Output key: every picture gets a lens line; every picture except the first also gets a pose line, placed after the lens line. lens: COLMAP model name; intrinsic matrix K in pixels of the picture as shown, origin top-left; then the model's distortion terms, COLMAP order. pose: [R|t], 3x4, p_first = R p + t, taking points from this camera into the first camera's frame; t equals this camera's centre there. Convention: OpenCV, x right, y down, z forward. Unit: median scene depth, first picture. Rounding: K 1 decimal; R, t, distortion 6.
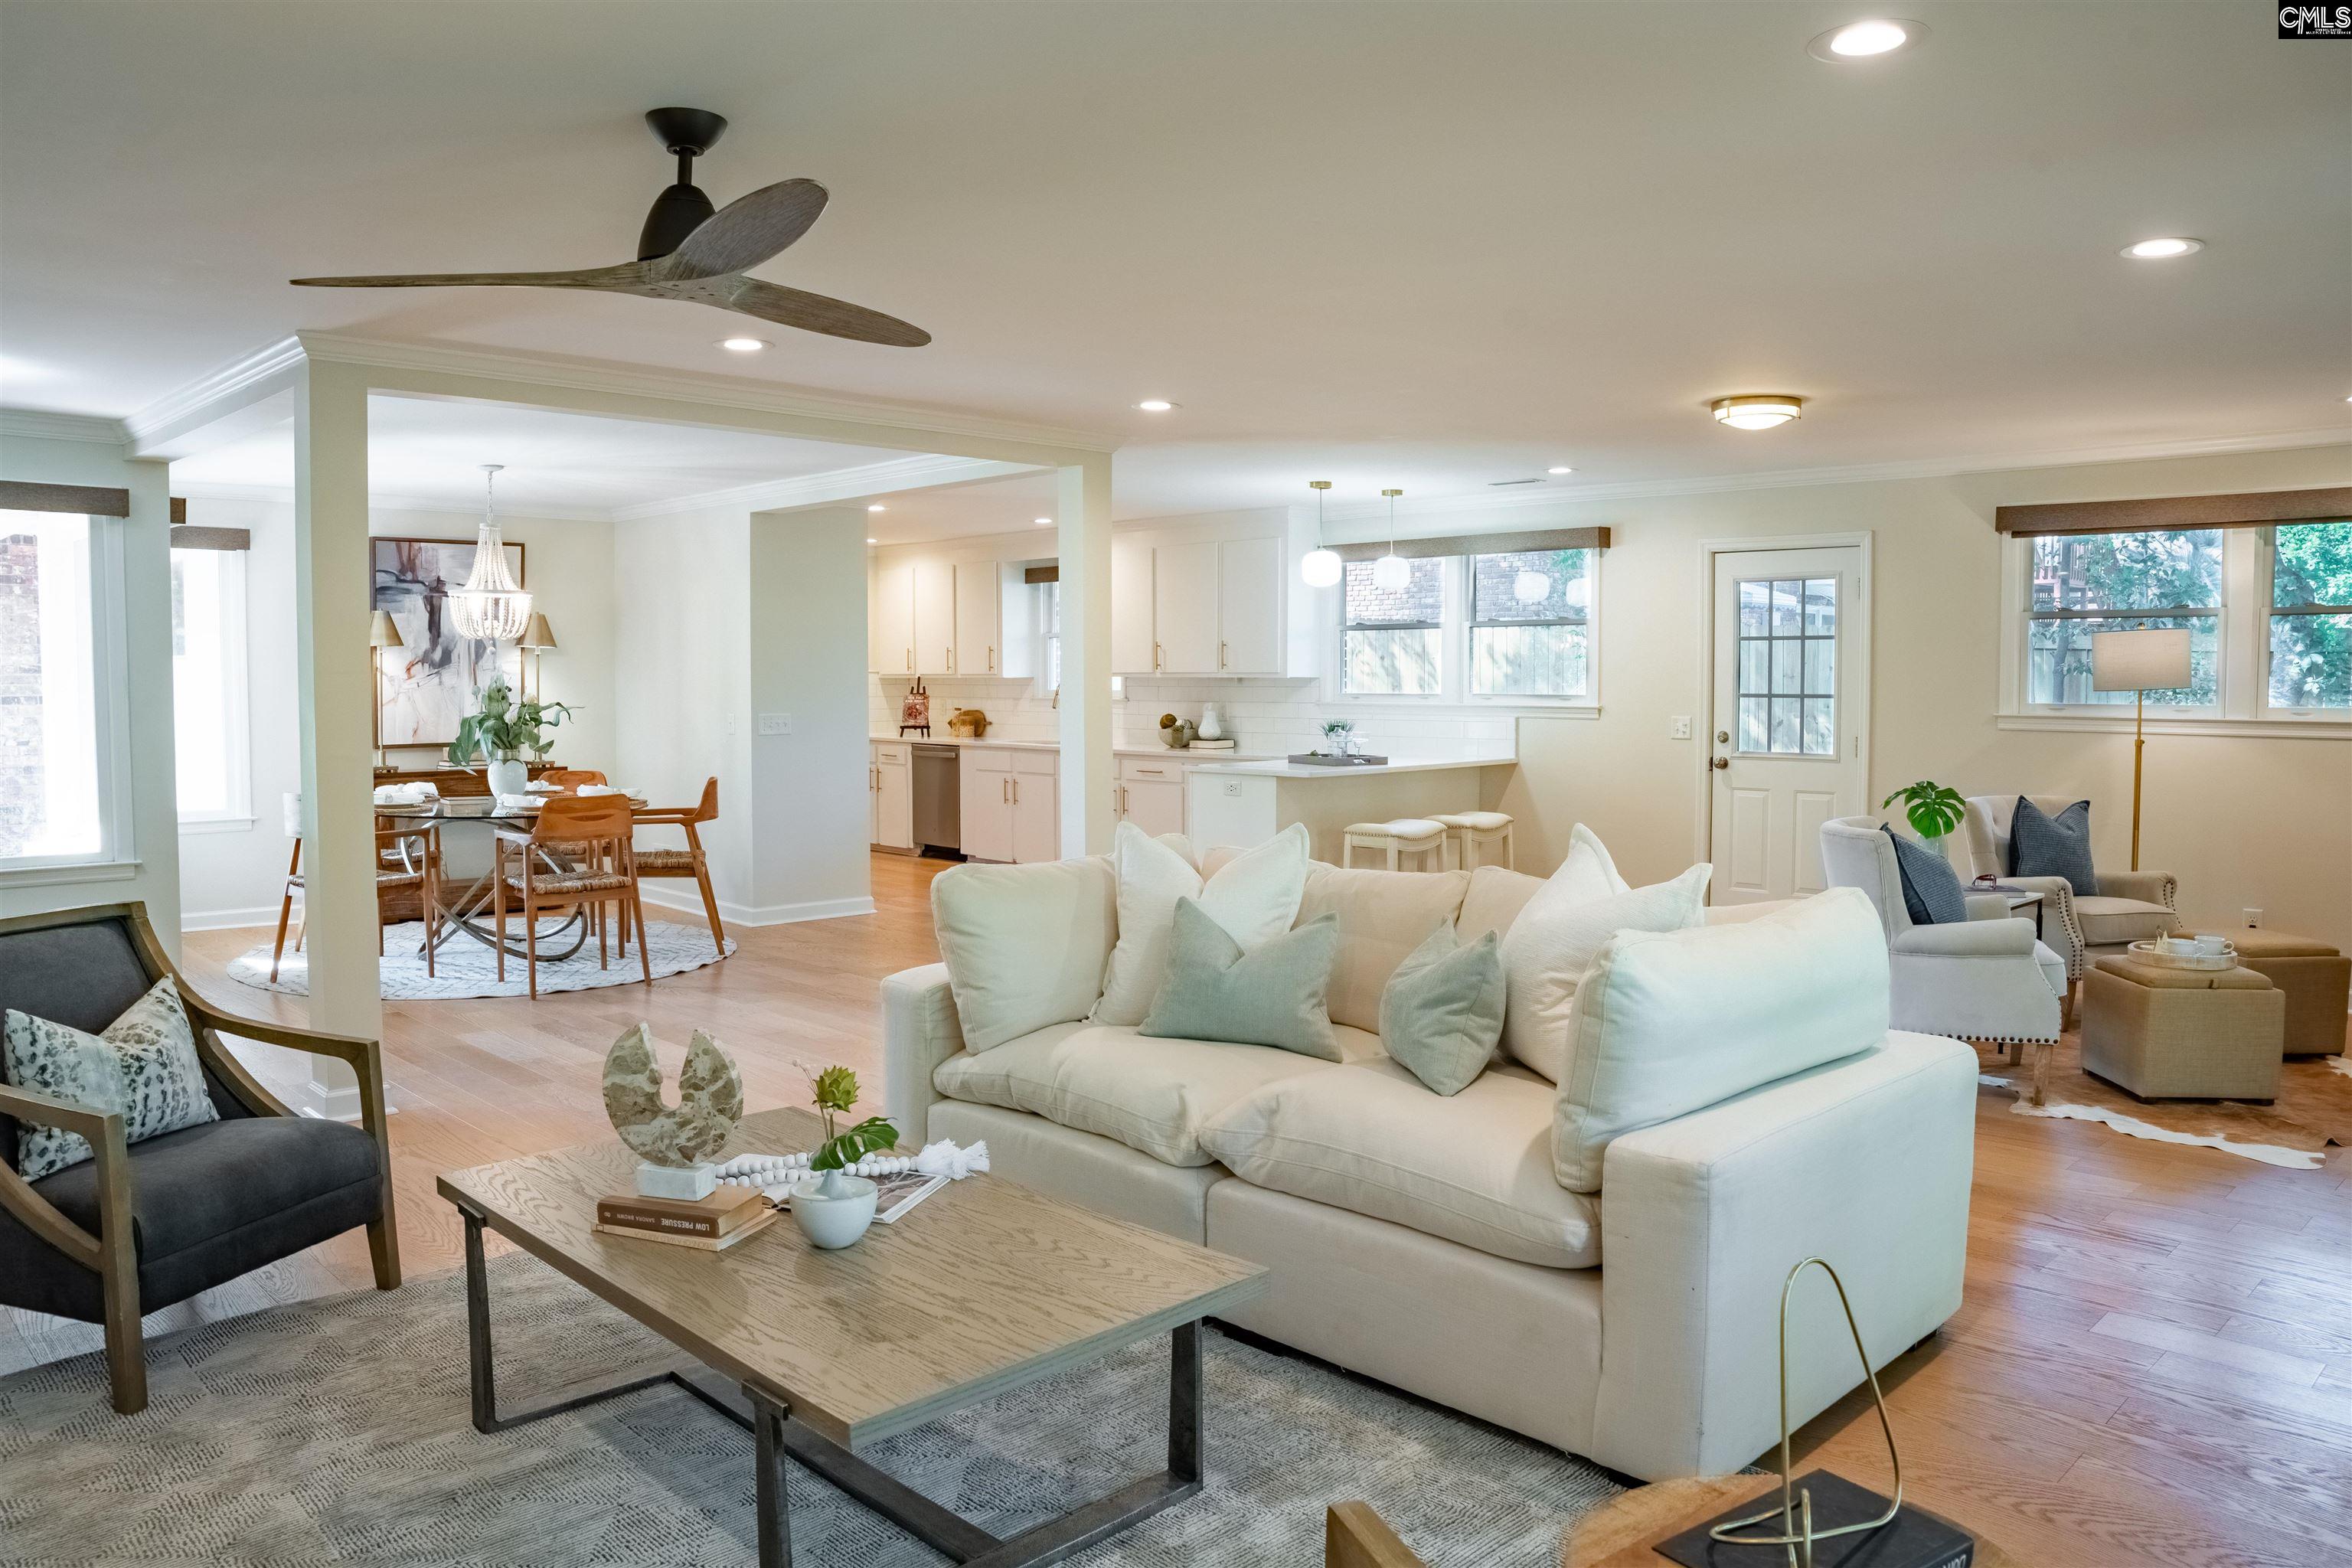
lens RADIAL K [[1655.0, 0, 1176.0], [0, 1655.0, 784.0], [0, 0, 1]] dist [-0.164778, 0.115281]
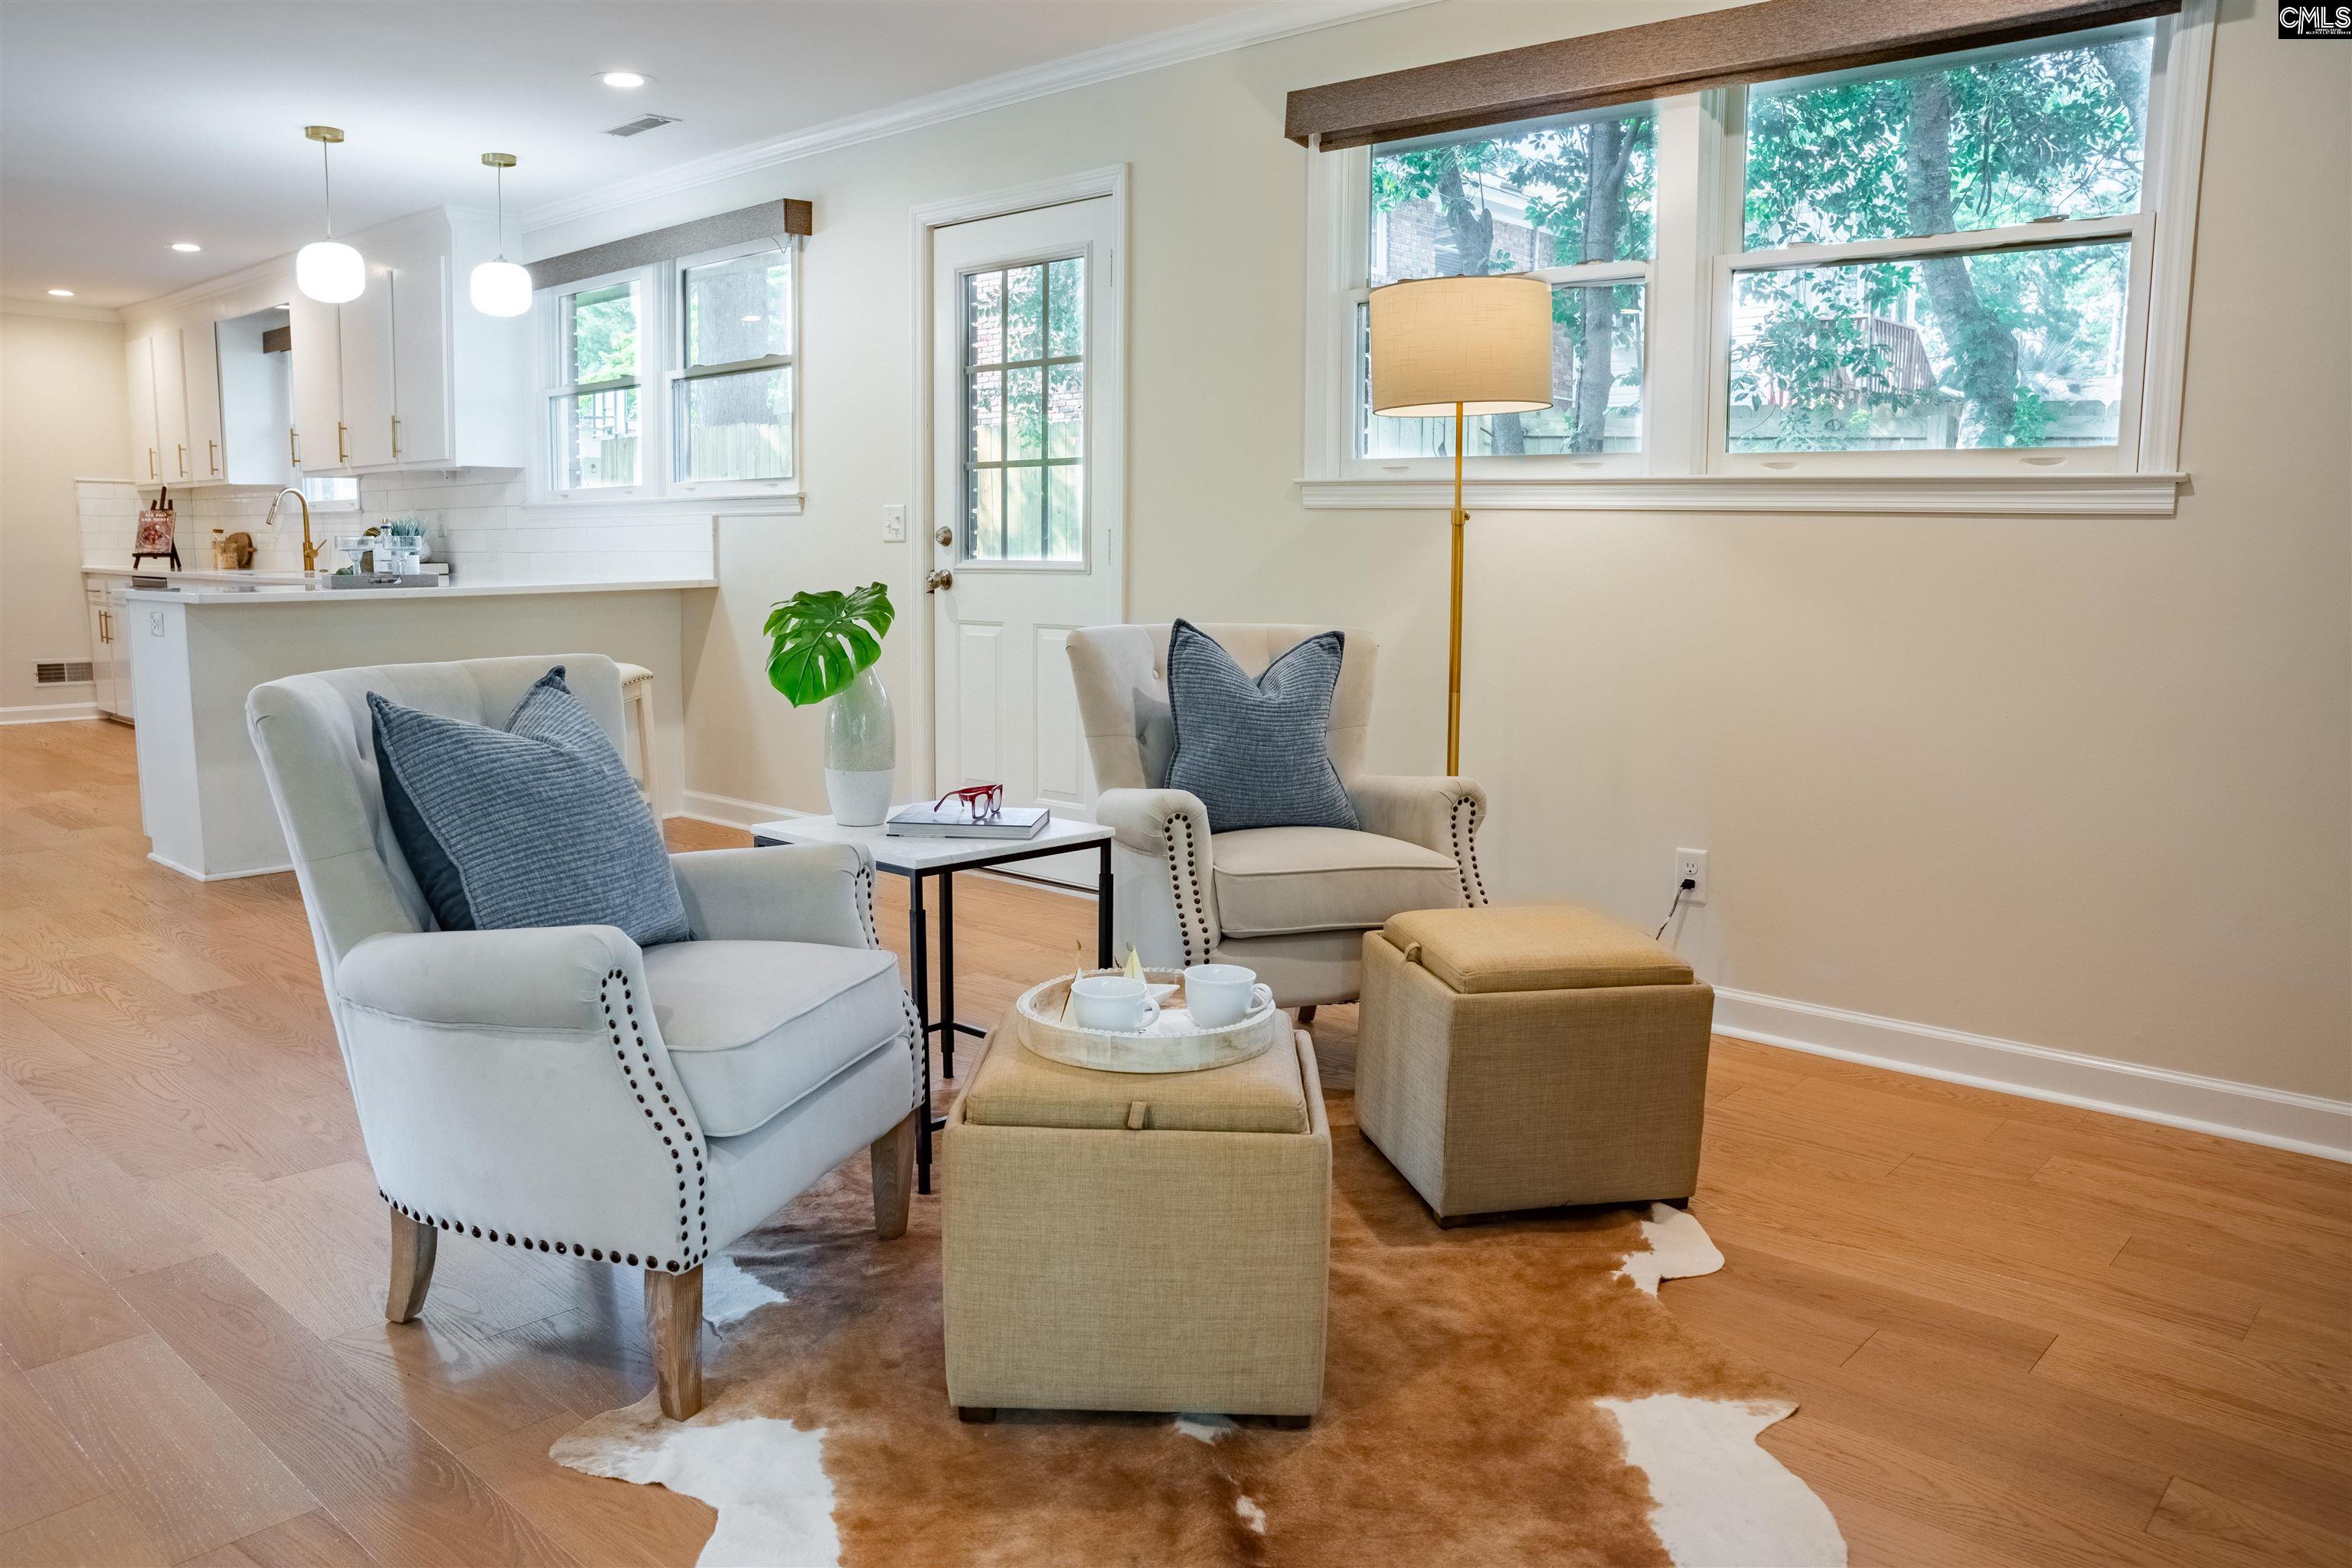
lens RADIAL K [[1695.9, 0, 1176.0], [0, 1695.9, 784.0], [0, 0, 1]] dist [-0.168923, 0.147594]
pose [[0.998621, -0.001375, 0.052482, 0.303727], [-0.002850, 0.996763, 0.080341, 0.009332], [-0.052422, -0.080380, 0.995385, 0.289151]]
